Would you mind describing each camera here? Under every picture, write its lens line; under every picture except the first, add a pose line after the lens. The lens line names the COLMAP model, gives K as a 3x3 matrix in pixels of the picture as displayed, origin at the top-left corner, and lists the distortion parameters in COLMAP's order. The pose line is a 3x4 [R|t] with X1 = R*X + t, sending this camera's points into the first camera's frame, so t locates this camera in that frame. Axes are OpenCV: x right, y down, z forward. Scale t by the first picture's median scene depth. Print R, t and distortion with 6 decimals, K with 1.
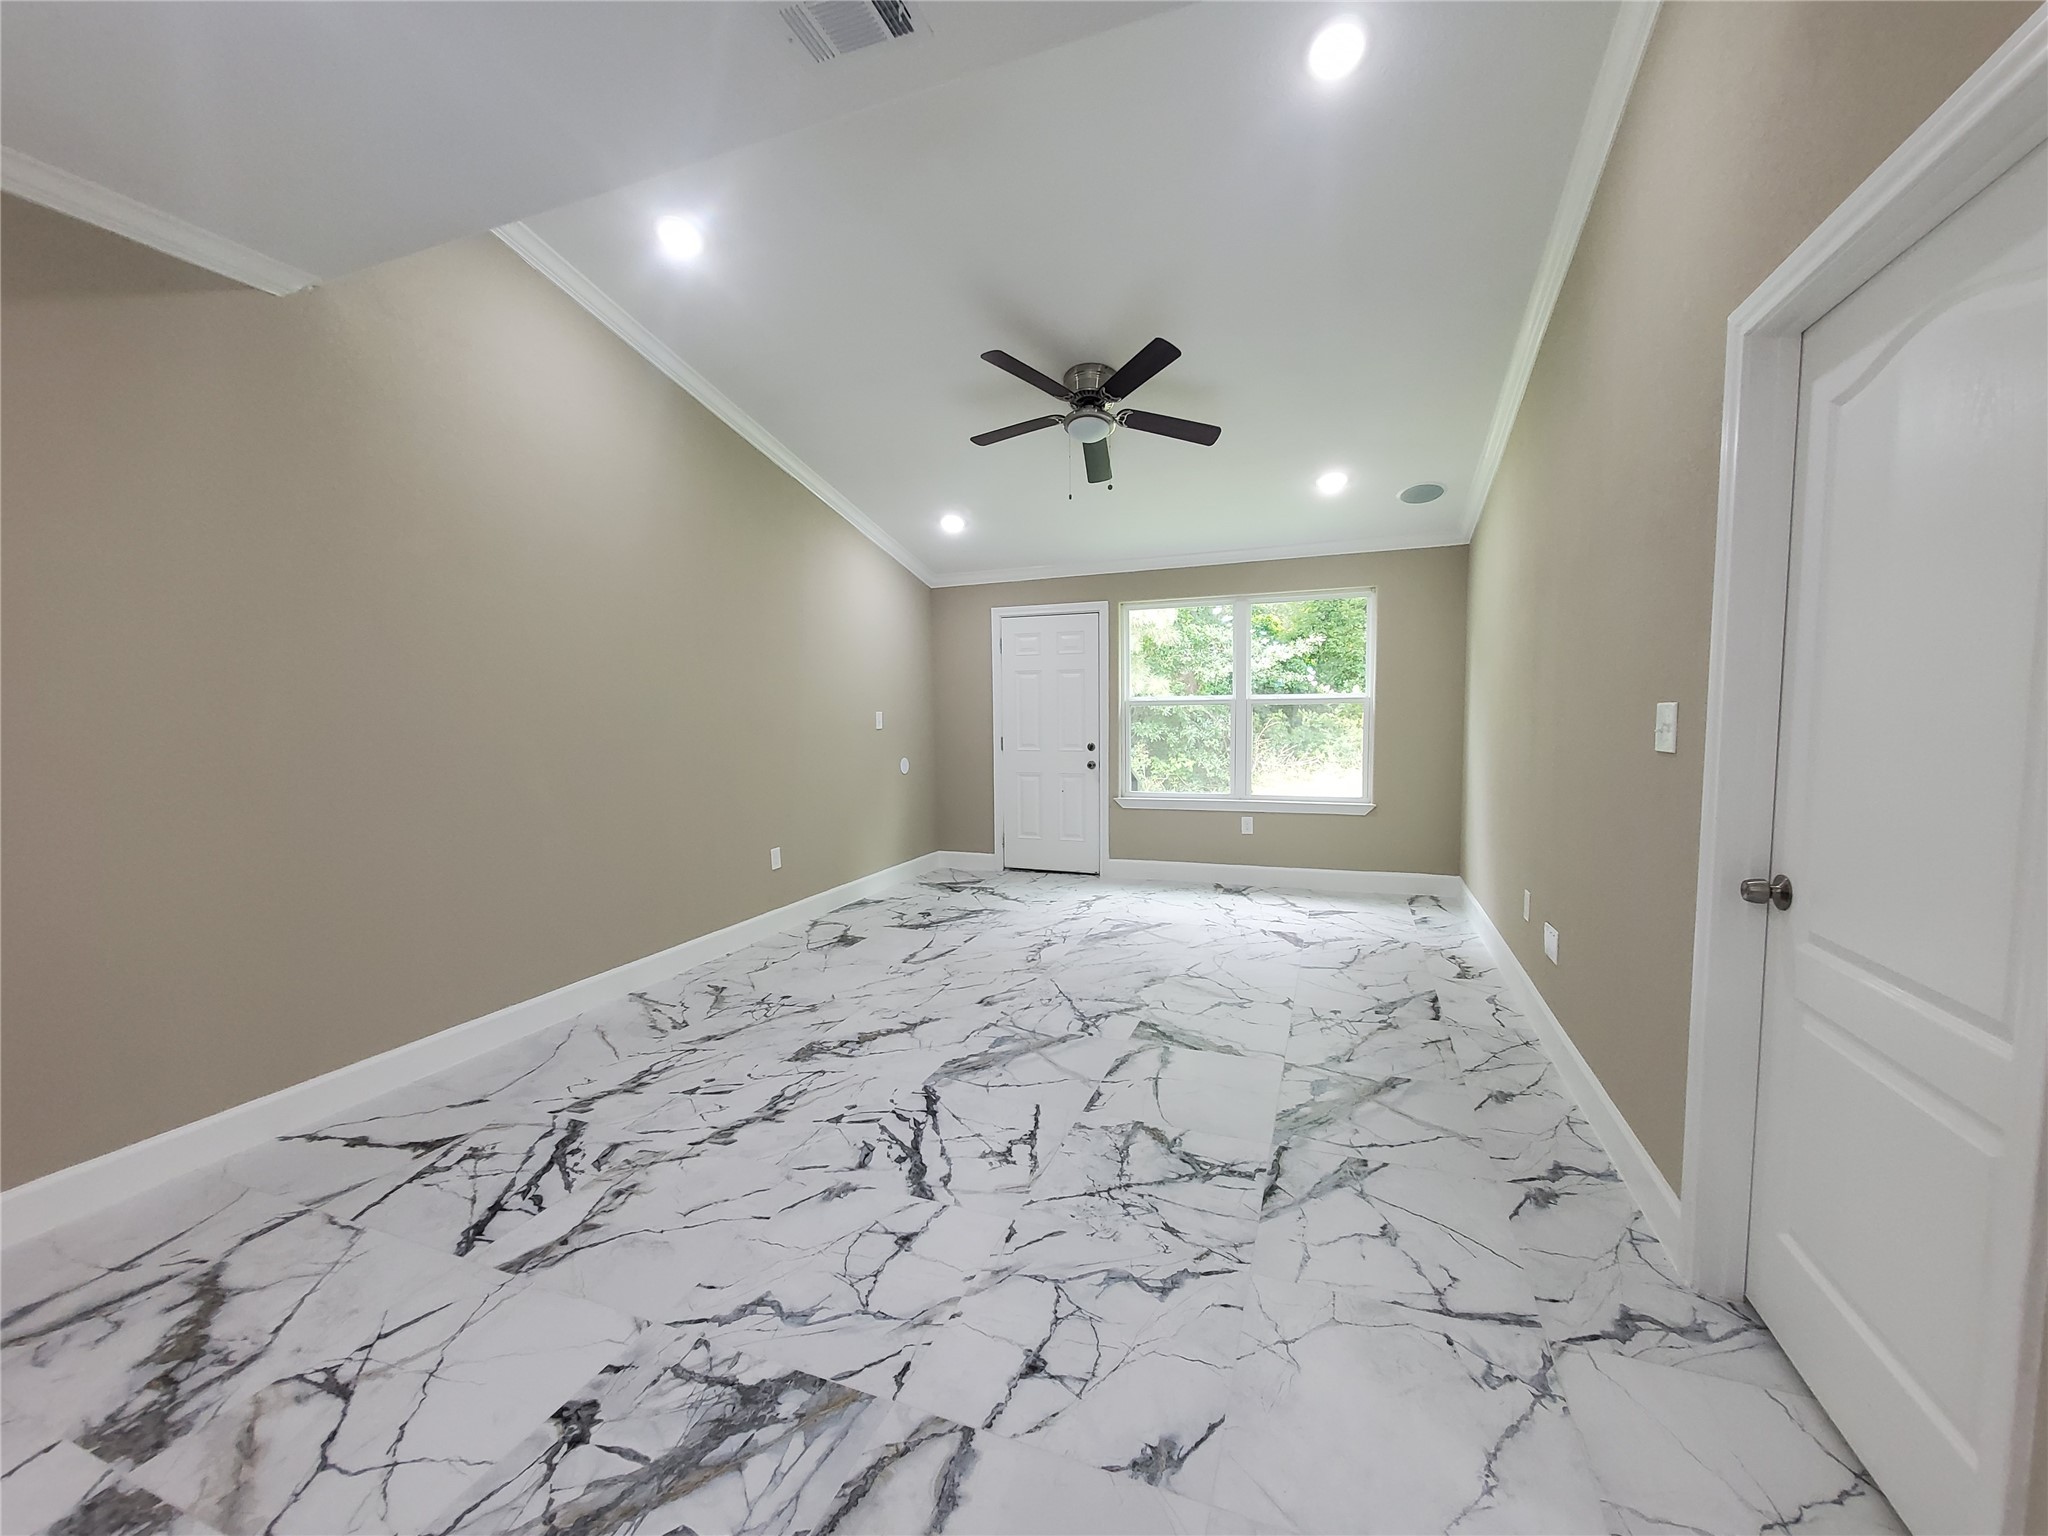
lens RADIAL K [[816.1, 0, 1025.0], [0, 816.1, 772.8], [0, 0, 1]] dist [-0.000181, -0.000477]
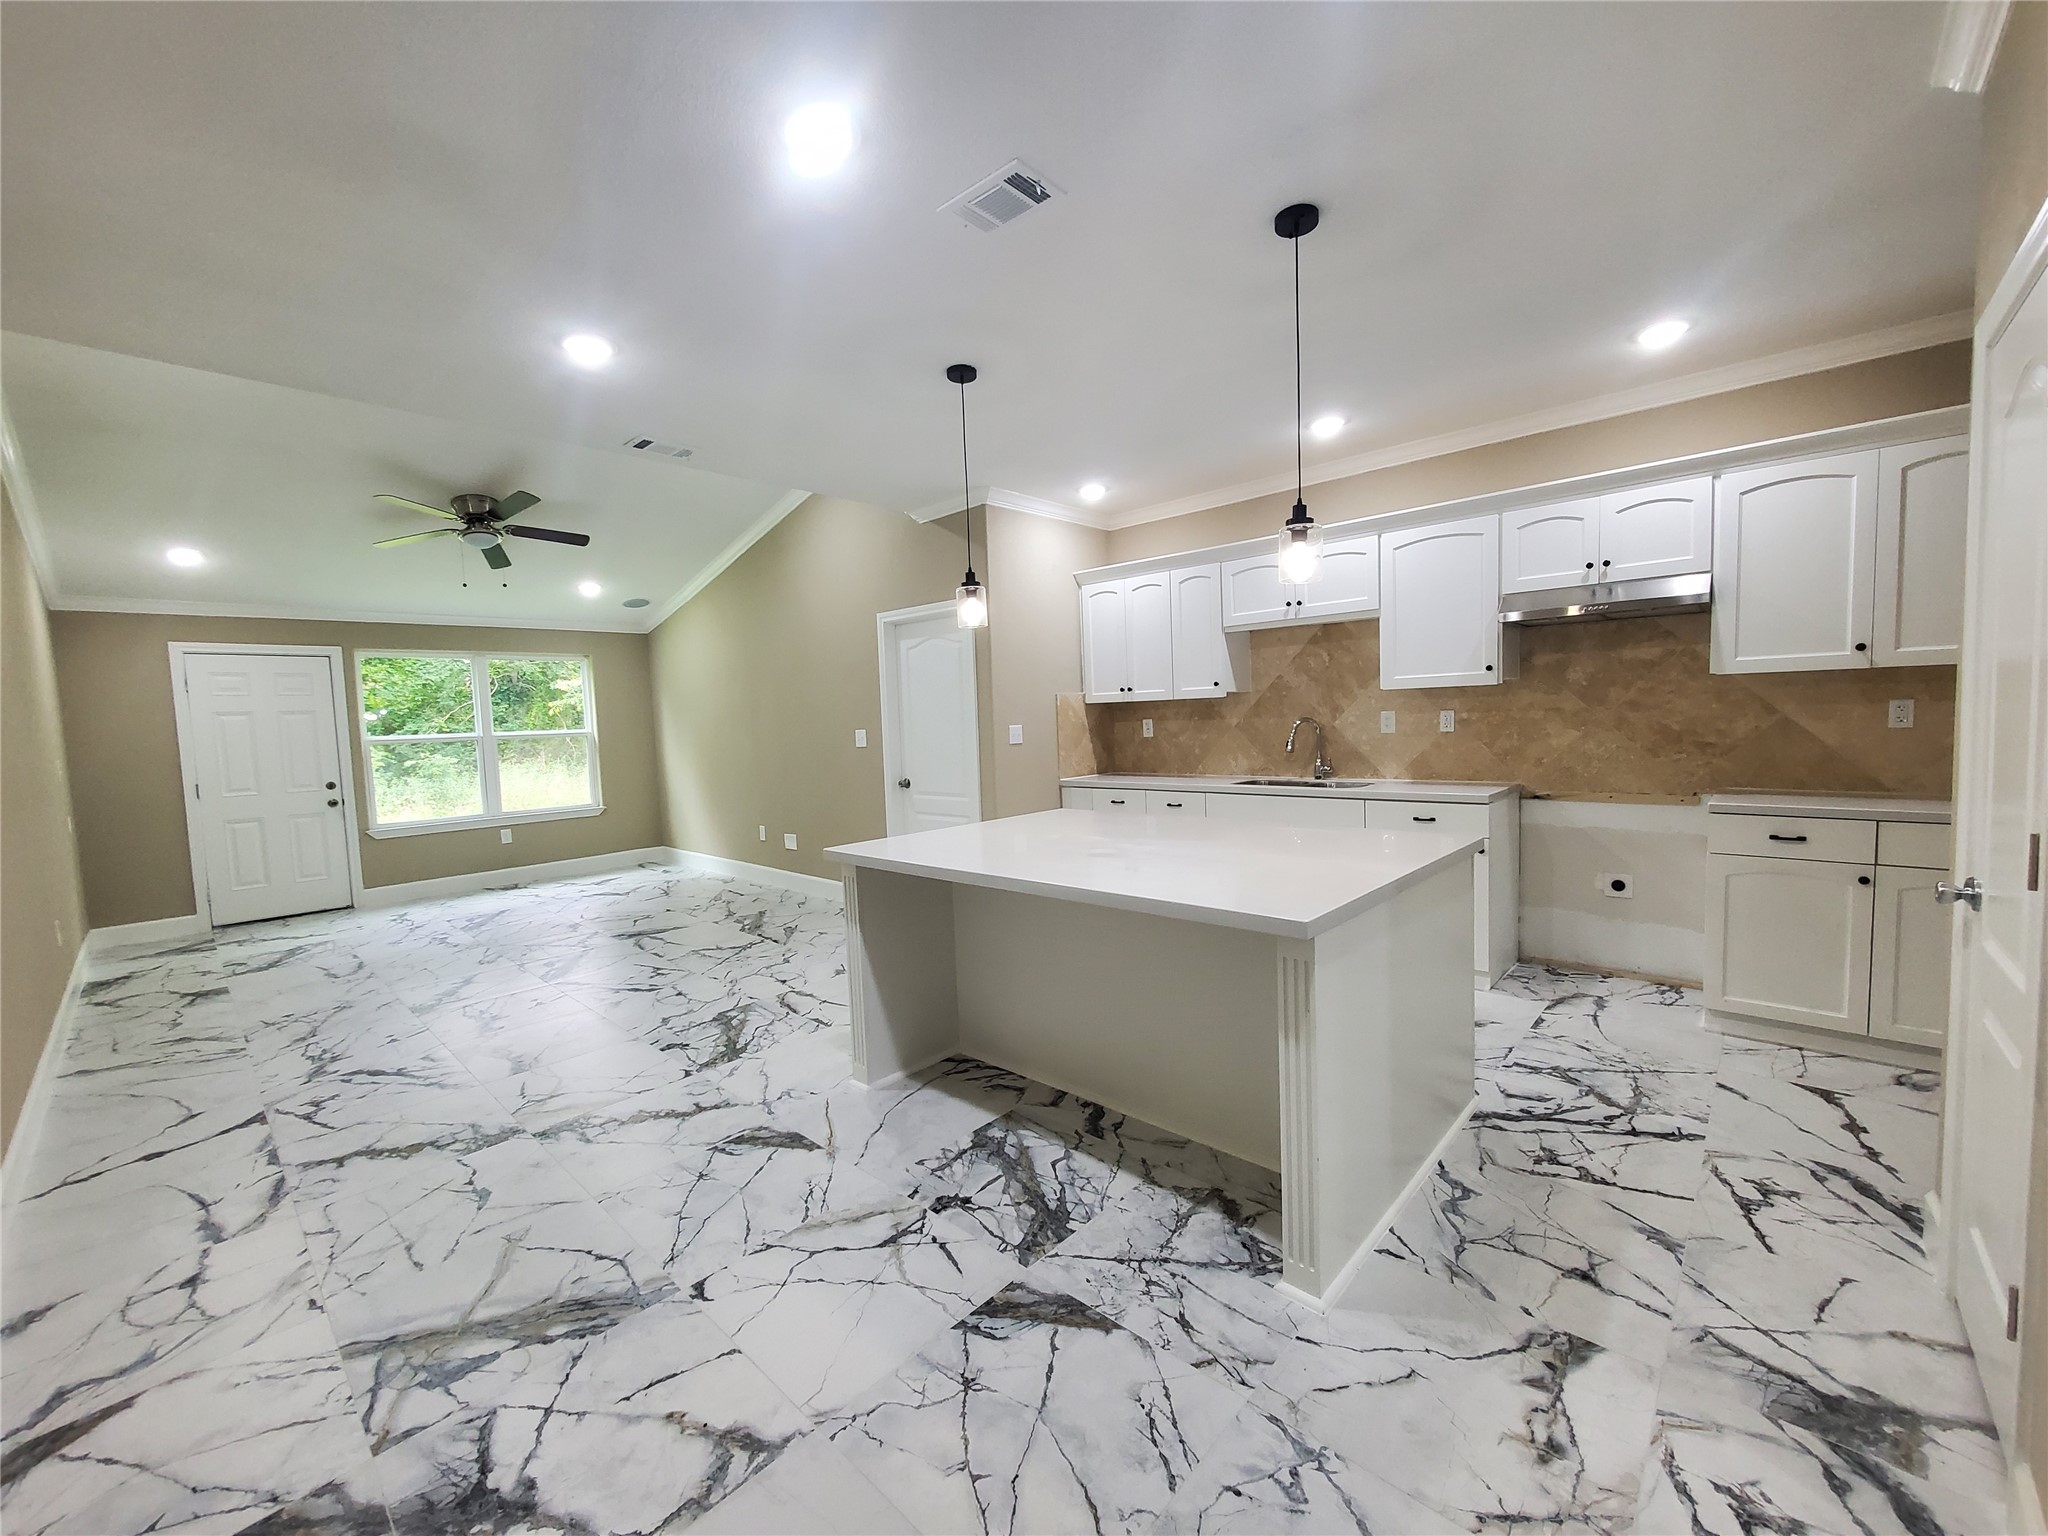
lens RADIAL K [[816.1, 0, 1025.0], [0, 816.1, 772.8], [0, 0, 1]] dist [-0.000181, -0.000477]
pose [[0.380663, -0.063835, 0.922508, -1.214807], [0.103051, 0.994329, 0.026282, 0.035260], [-0.918954, 0.085061, 0.385082, -0.469019]]
